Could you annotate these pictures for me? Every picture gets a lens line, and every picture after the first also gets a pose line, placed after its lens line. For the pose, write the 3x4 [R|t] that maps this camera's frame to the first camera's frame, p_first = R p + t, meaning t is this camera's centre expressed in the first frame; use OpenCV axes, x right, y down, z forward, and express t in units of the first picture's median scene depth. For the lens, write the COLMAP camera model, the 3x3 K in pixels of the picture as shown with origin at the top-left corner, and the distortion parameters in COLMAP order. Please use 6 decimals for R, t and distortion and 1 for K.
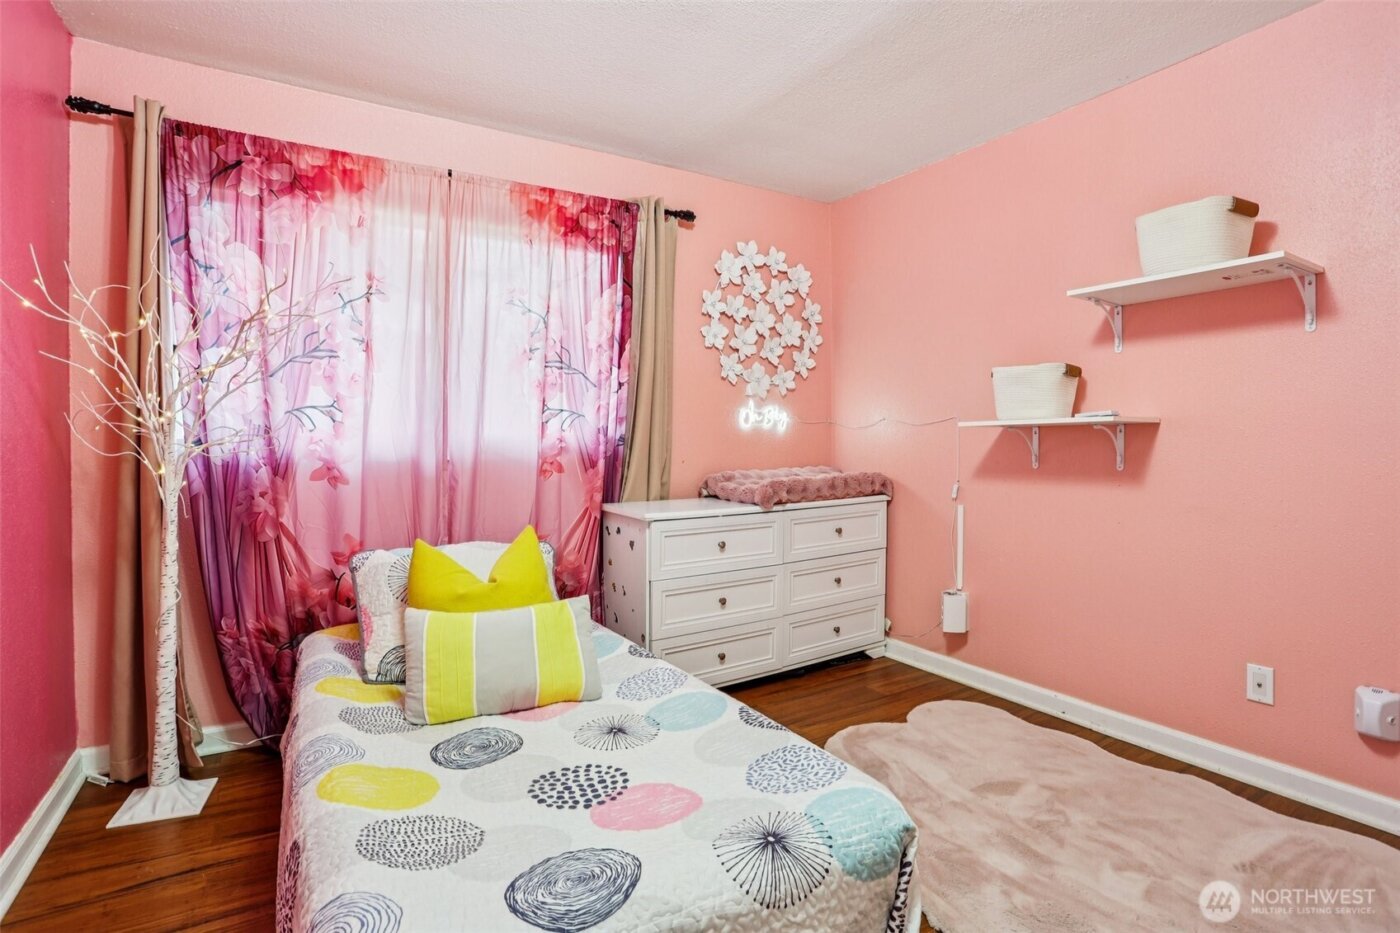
lens RADIAL K [[691.3, 0, 704.7], [0, 691.3, 456.6], [0, 0, 1]] dist [-0.043564, 0.004363]
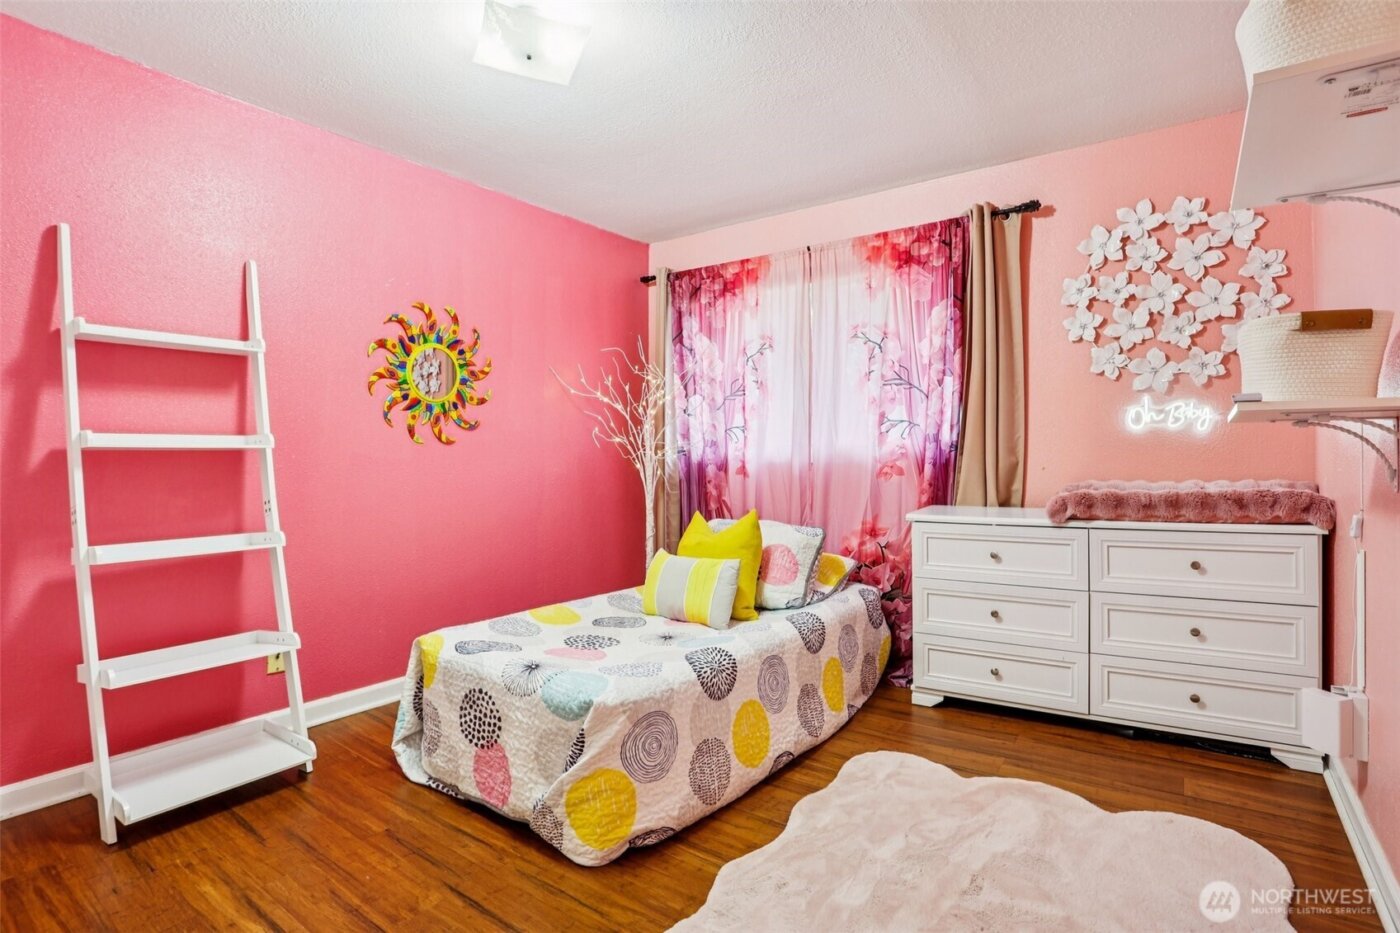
lens RADIAL K [[691.3, 0, 709.3], [0, 691.3, 459.3], [0, 0, 1]] dist [-0.043564, 0.004363]
pose [[0.409513, 0.006019, -0.912284, 0.704586], [-0.013969, 0.999902, 0.000327, 0.000529], [0.912197, 0.012610, 0.409557, 0.244382]]
